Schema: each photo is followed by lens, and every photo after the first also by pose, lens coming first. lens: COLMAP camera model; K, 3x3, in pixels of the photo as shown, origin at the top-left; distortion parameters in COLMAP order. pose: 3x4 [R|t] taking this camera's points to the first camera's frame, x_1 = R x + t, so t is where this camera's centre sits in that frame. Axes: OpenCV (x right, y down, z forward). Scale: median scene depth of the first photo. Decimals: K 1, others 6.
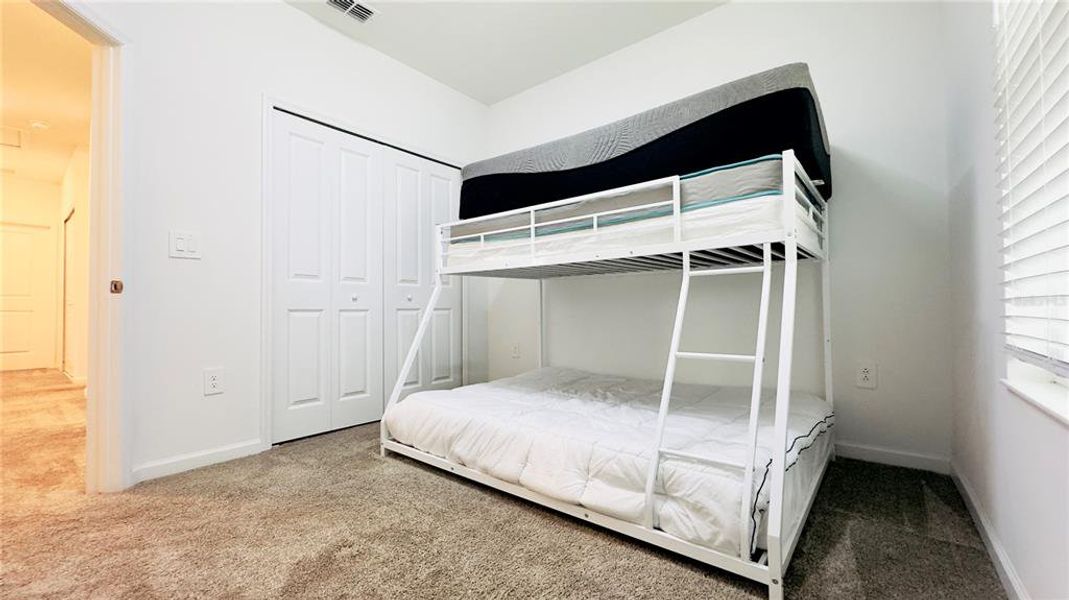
lens RADIAL K [[424.3, 0, 534.7], [0, 424.3, 302.0], [0, 0, 1]] dist [-0.000416, -0.000039]
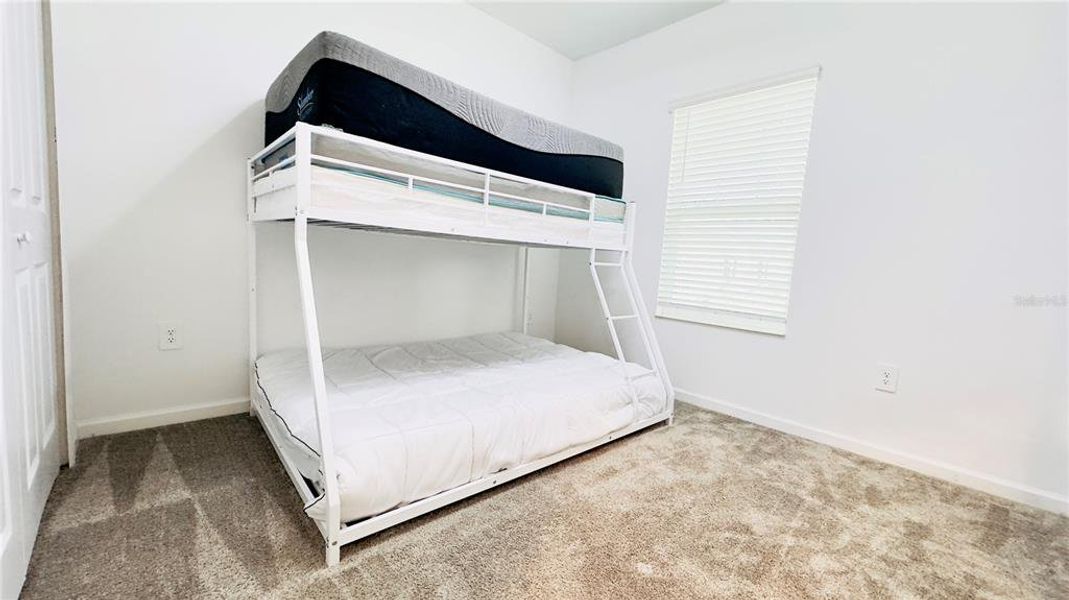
lens RADIAL K [[424.3, 0, 534.7], [0, 424.3, 302.0], [0, 0, 1]] dist [-0.000416, -0.000039]
pose [[0.153054, -0.052397, 0.986828, -0.975638], [-0.055413, 0.996567, 0.061508, -0.008241], [-0.986663, -0.064097, 0.149625, 0.824634]]
